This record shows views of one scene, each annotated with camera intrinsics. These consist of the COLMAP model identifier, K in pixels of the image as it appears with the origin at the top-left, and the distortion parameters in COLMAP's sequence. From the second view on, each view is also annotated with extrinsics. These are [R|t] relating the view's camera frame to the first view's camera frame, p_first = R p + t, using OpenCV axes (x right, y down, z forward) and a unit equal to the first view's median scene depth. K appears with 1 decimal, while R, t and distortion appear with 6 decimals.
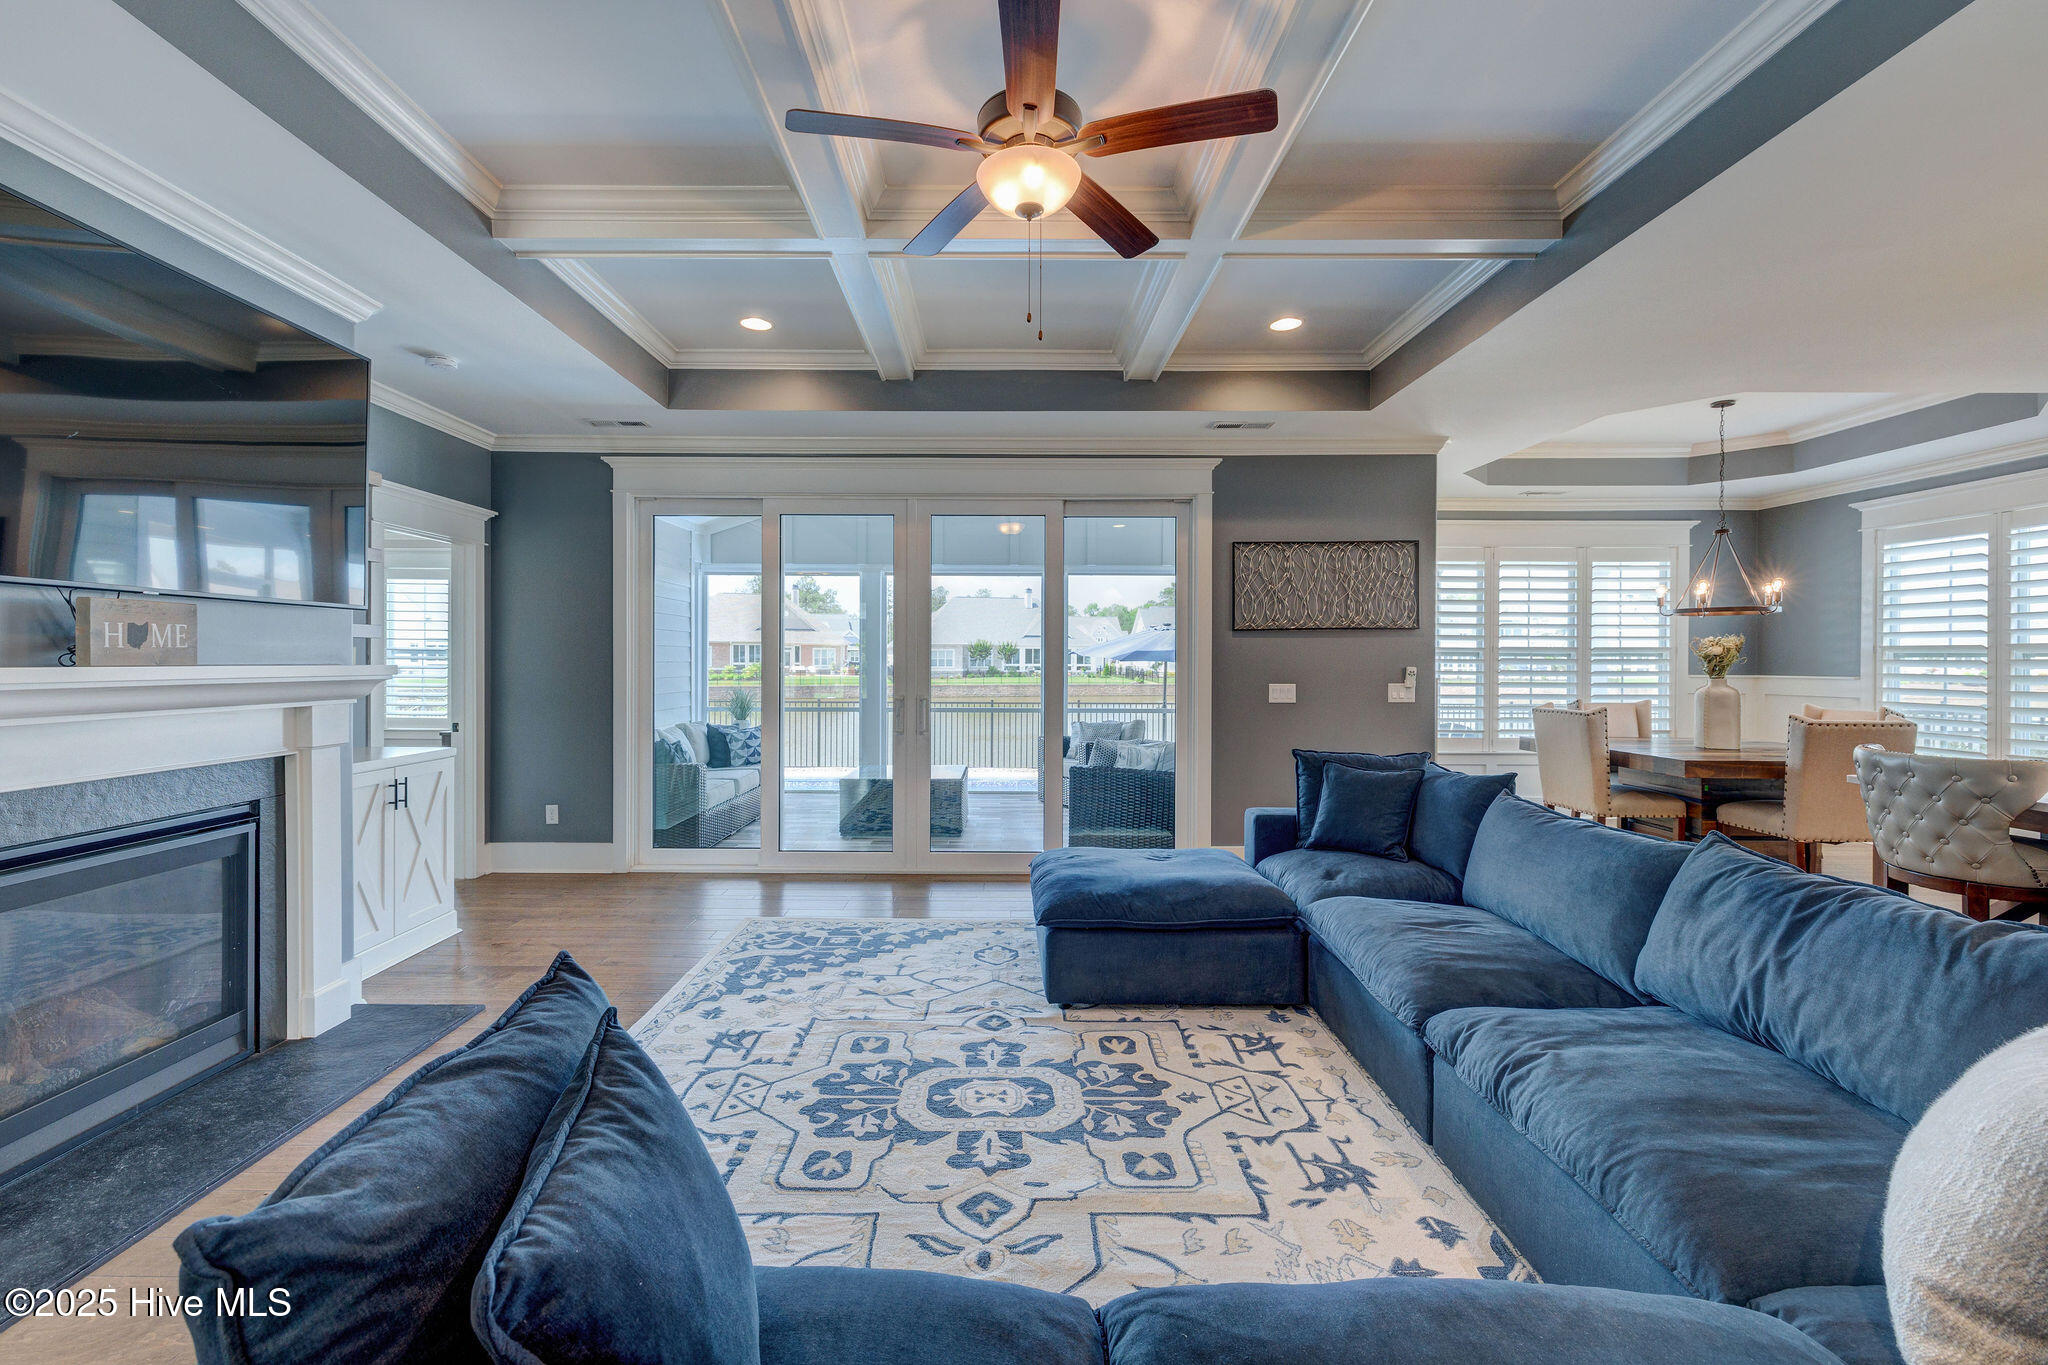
lens RADIAL K [[869.1, 0, 1016.8], [0, 869.1, 661.6], [0, 0, 1]] dist [-0.000521, 0.000121]
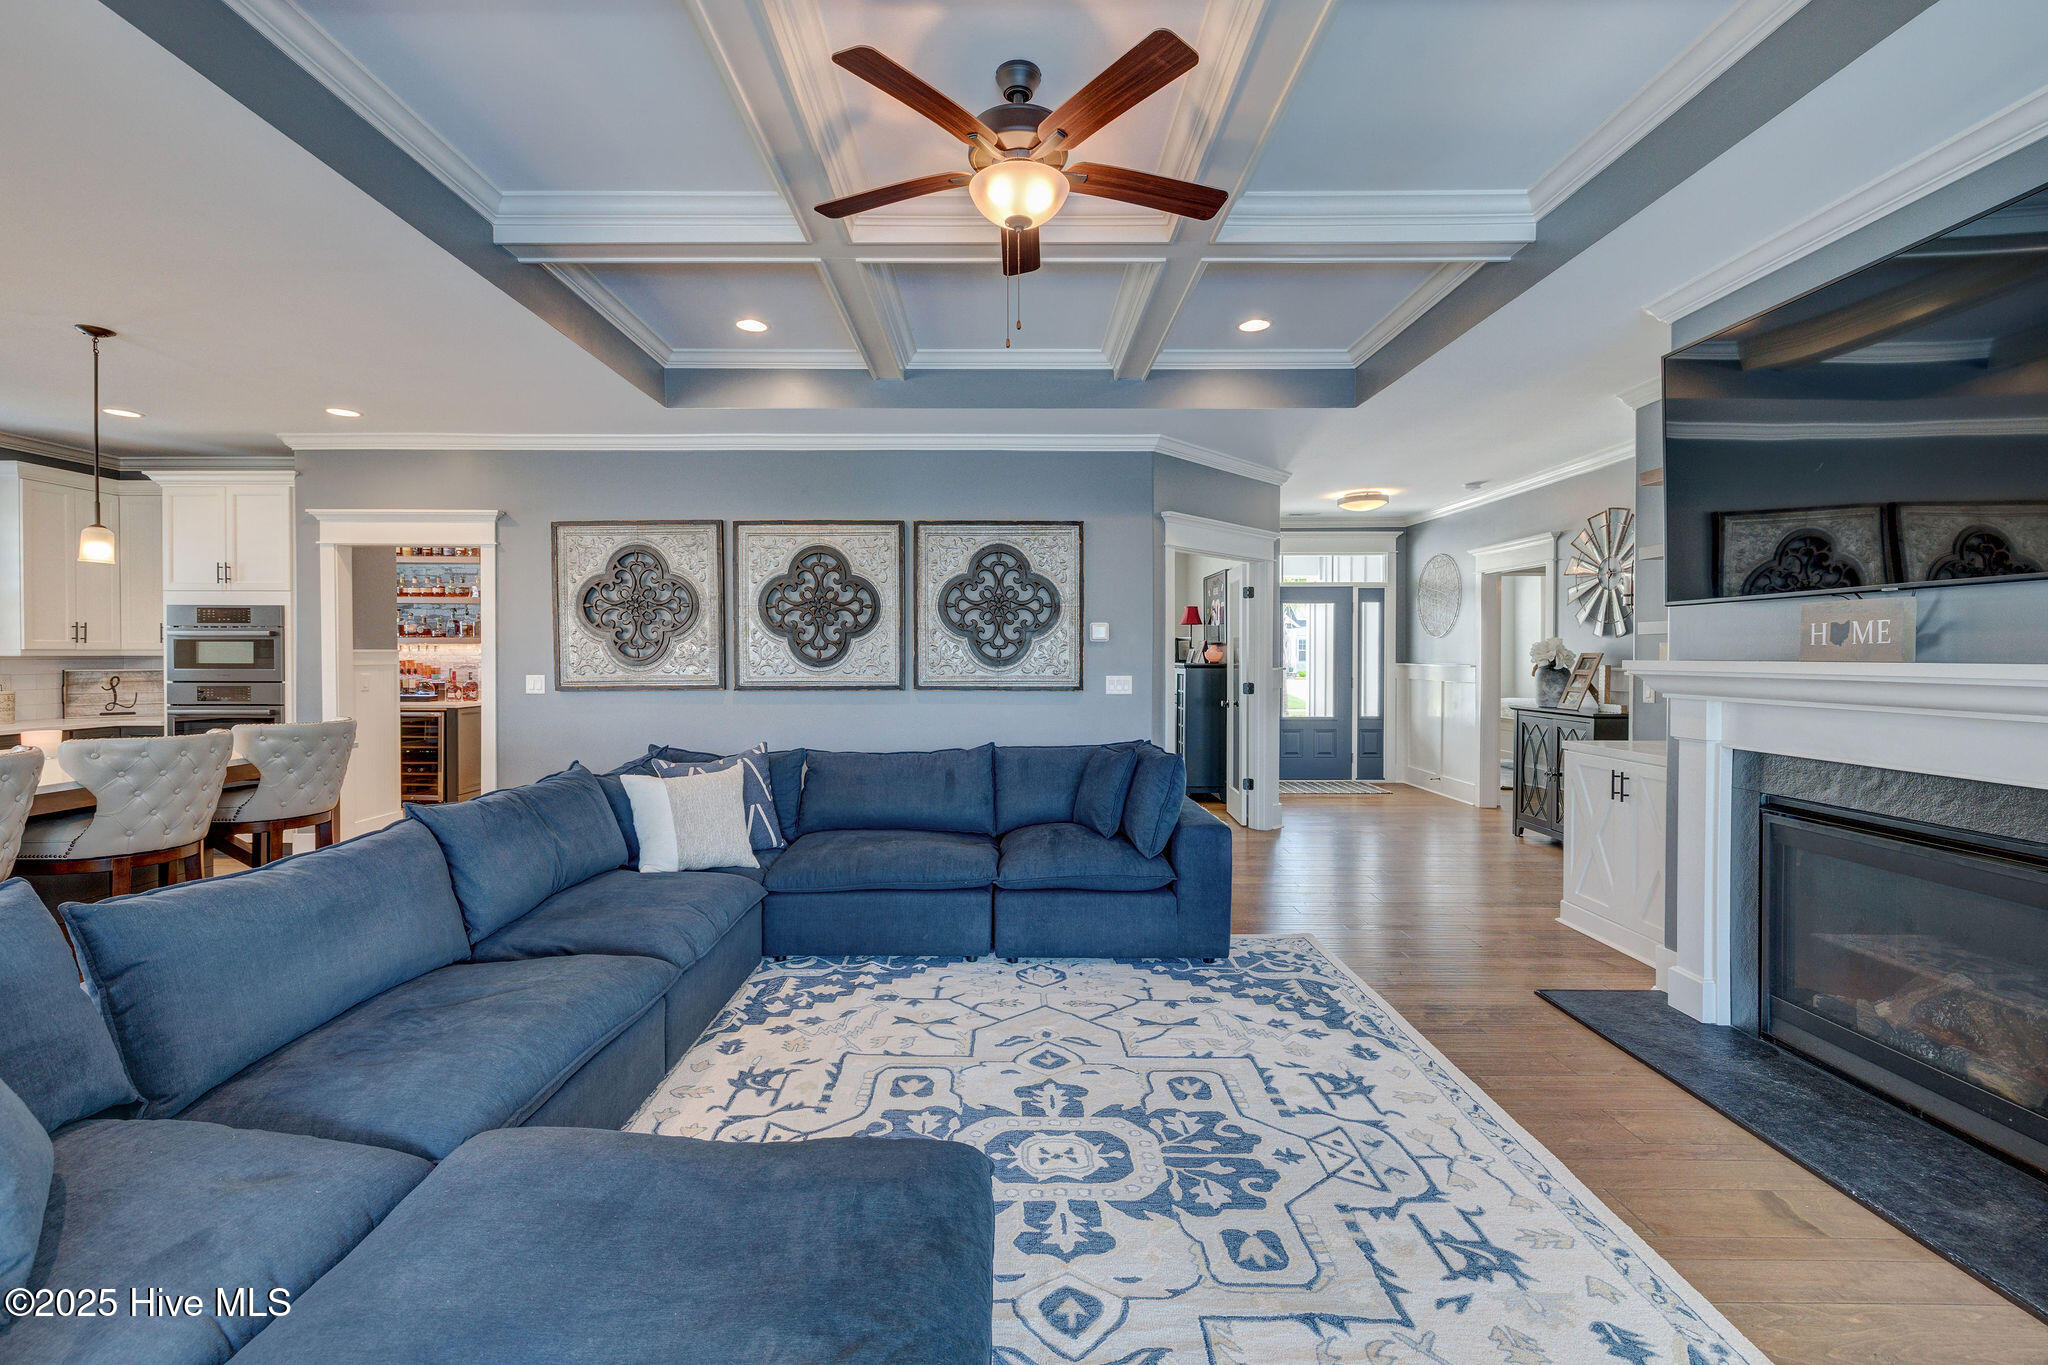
lens RADIAL K [[851.7, 0, 1004.8], [0, 851.7, 660.1], [0, 0, 1]] dist [0.000357, 0.000290]
pose [[-0.999827, -0.004814, 0.017947, 0.008745], [-0.004673, 0.999958, 0.007926, -0.000777], [-0.017984, 0.007841, -0.999808, 1.663023]]
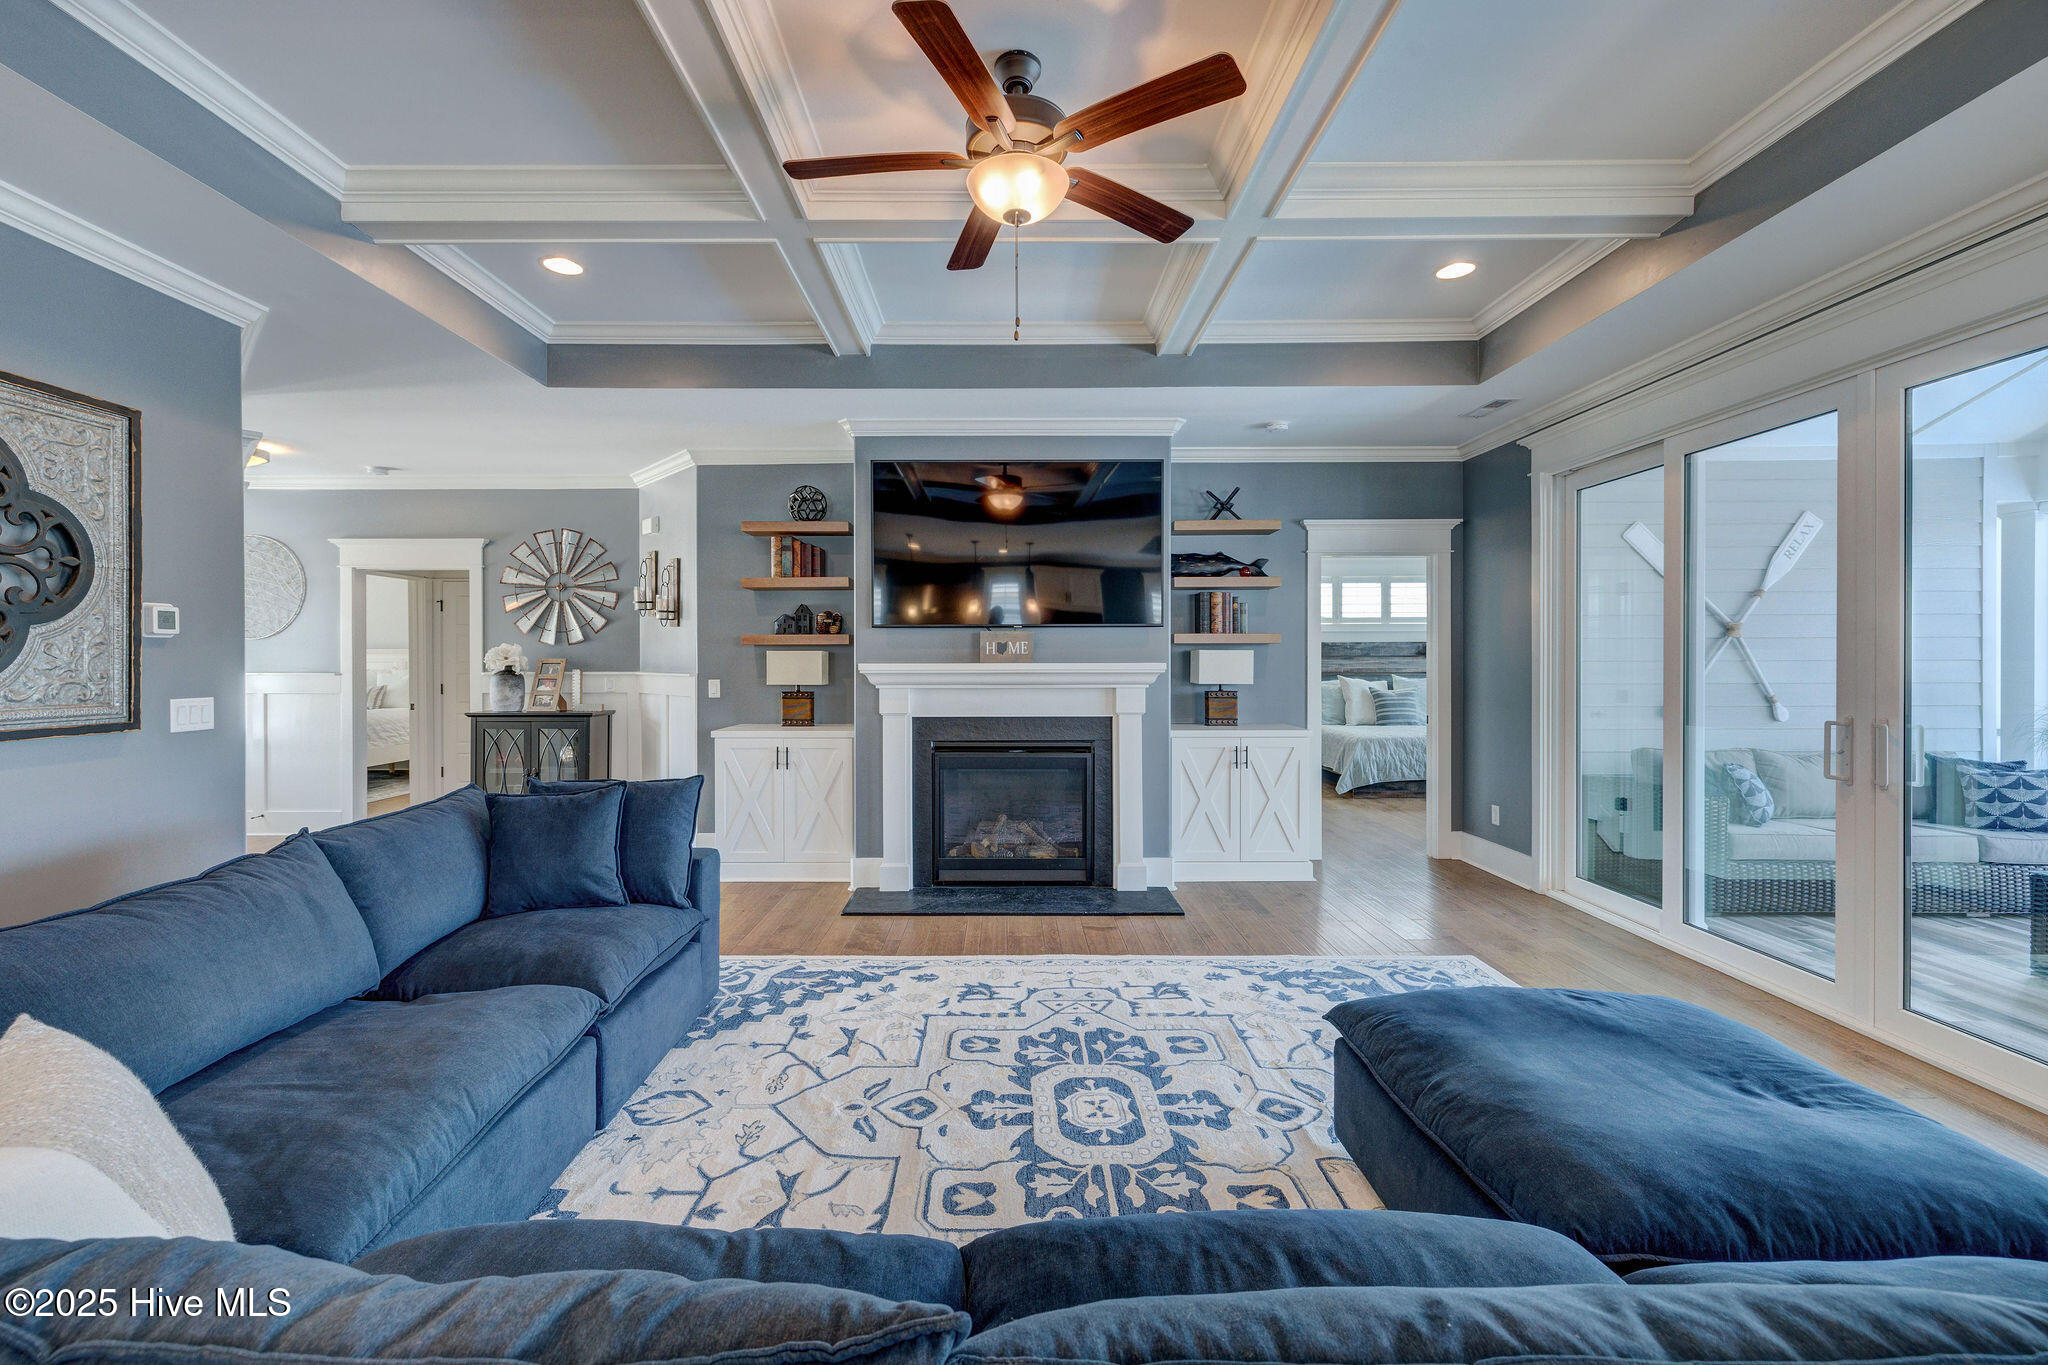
lens RADIAL K [[865.7, 0, 986.4], [0, 865.7, 662.9], [0, 0, 1]] dist [-0.002084, 0.000043]
pose [[-0.026545, 0.000845, -0.999647, 0.842867], [0.001060, 0.999999, 0.000817, 0.002607], [0.999647, -0.001038, -0.026546, 0.812196]]
